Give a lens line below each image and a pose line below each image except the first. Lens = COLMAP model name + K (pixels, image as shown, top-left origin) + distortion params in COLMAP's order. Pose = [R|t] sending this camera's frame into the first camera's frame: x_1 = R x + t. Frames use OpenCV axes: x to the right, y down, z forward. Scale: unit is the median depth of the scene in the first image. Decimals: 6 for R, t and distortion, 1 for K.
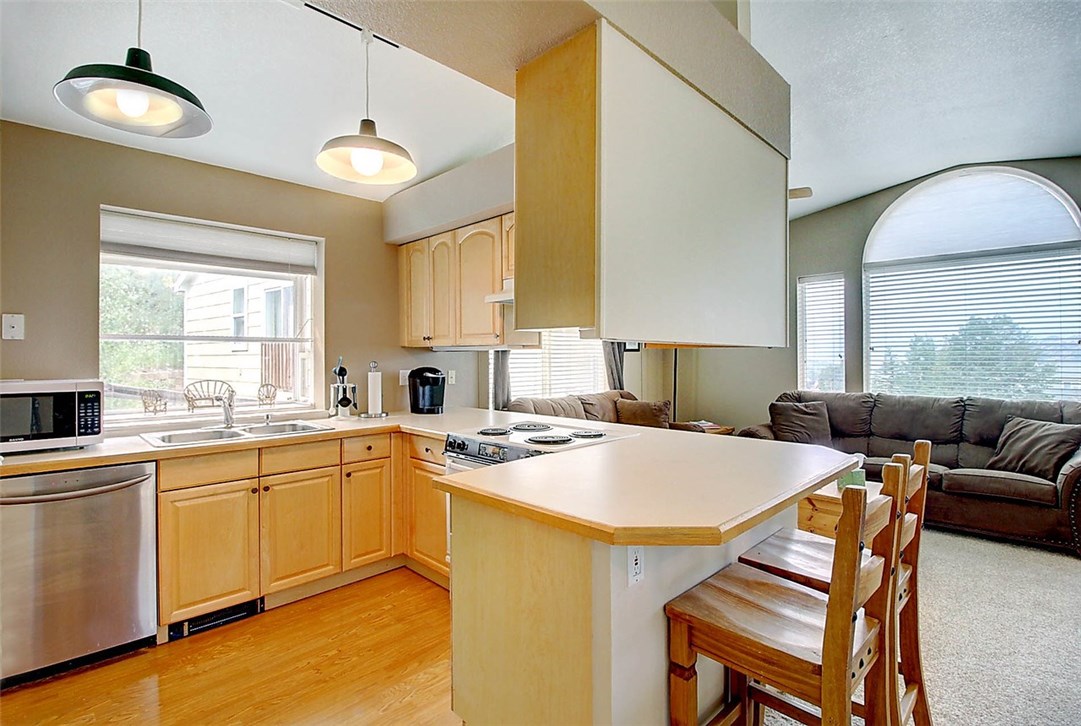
lens RADIAL K [[506.5, 0, 547.3], [0, 506.5, 353.1], [0, 0, 1]] dist [-0.011838, -0.006348]
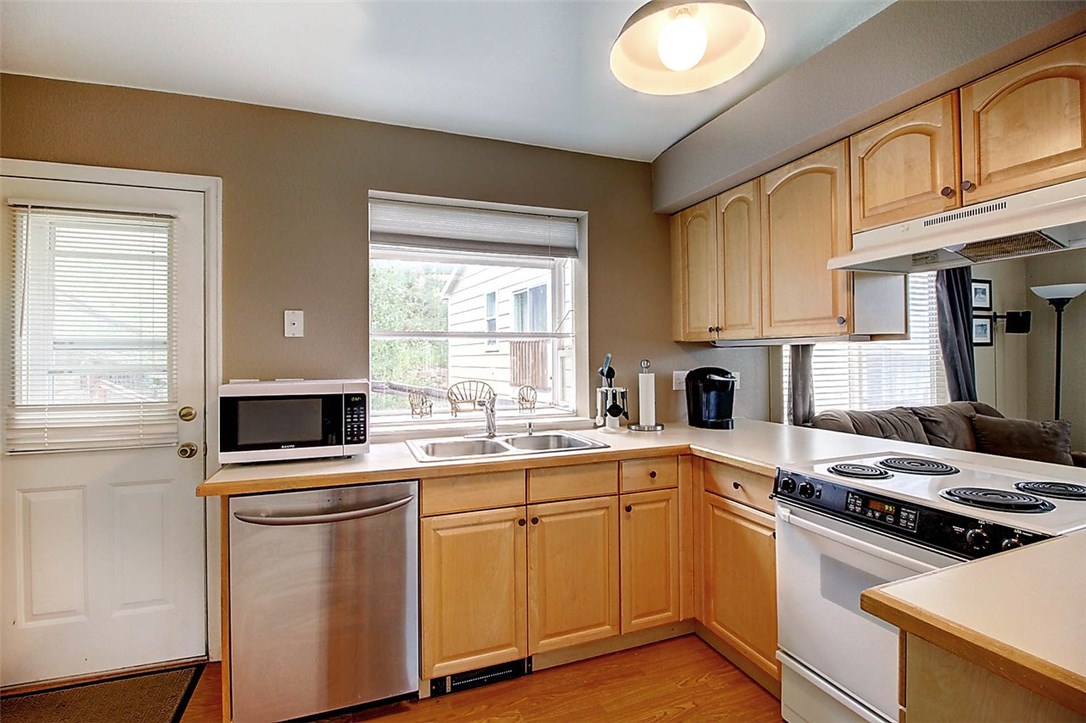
lens RADIAL K [[506.0, 0, 550.9], [0, 506.0, 353.8], [0, 0, 1]] dist [-0.010550, -0.002854]
pose [[0.910180, -0.006082, -0.414169, -0.160163], [0.006857, 0.999976, 0.000382, 0.005557], [0.414157, -0.003188, 0.910200, 0.226779]]
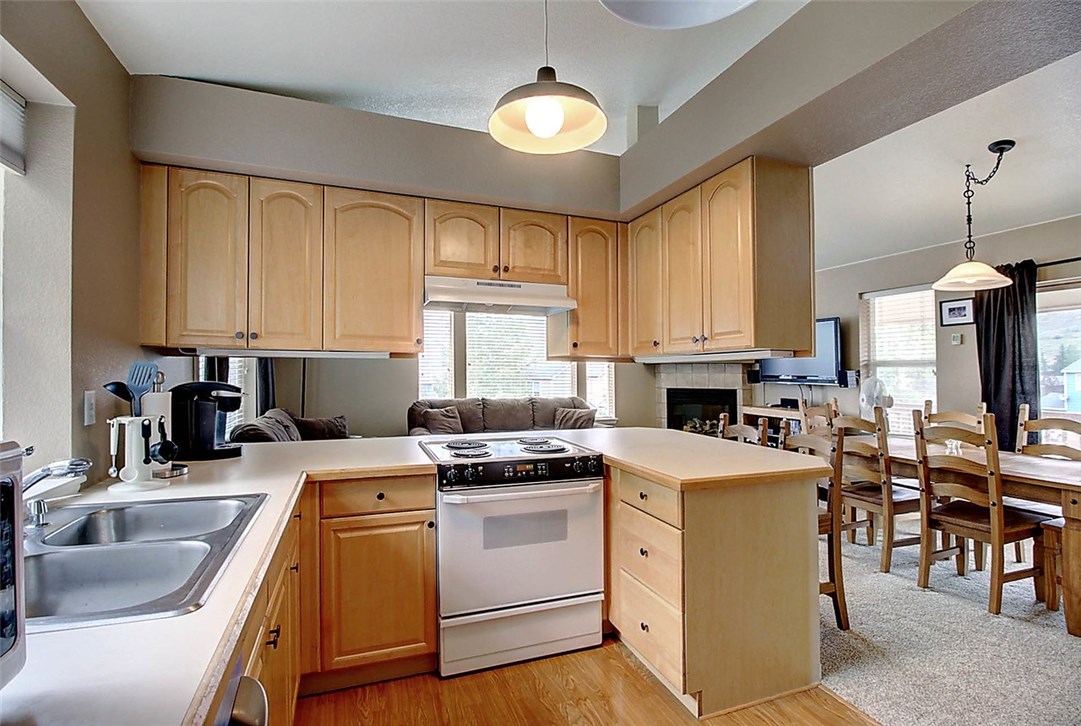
lens RADIAL K [[506.5, 0, 532.3], [0, 506.5, 355.1], [0, 0, 1]] dist [-0.011838, -0.006348]
pose [[0.417531, 0.034152, 0.908021, -0.712047], [-0.014856, 0.999416, -0.030758, 0.009642], [-0.908541, -0.000648, 0.417795, 0.451513]]
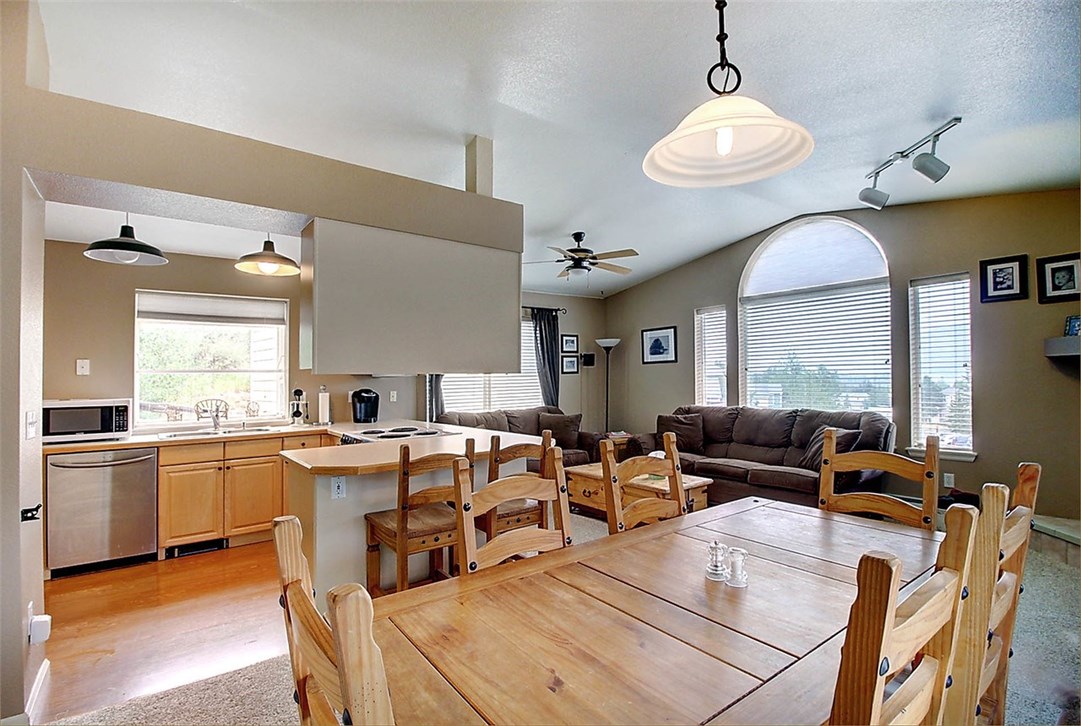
lens RADIAL K [[506.5, 0, 558.1], [0, 506.5, 361.2], [0, 0, 1]] dist [-0.011838, -0.006348]
pose [[0.993166, -0.017066, -0.115457, 0.506607], [0.014410, 0.999613, -0.023798, -0.008468], [0.115819, 0.021972, 0.993027, -0.346847]]
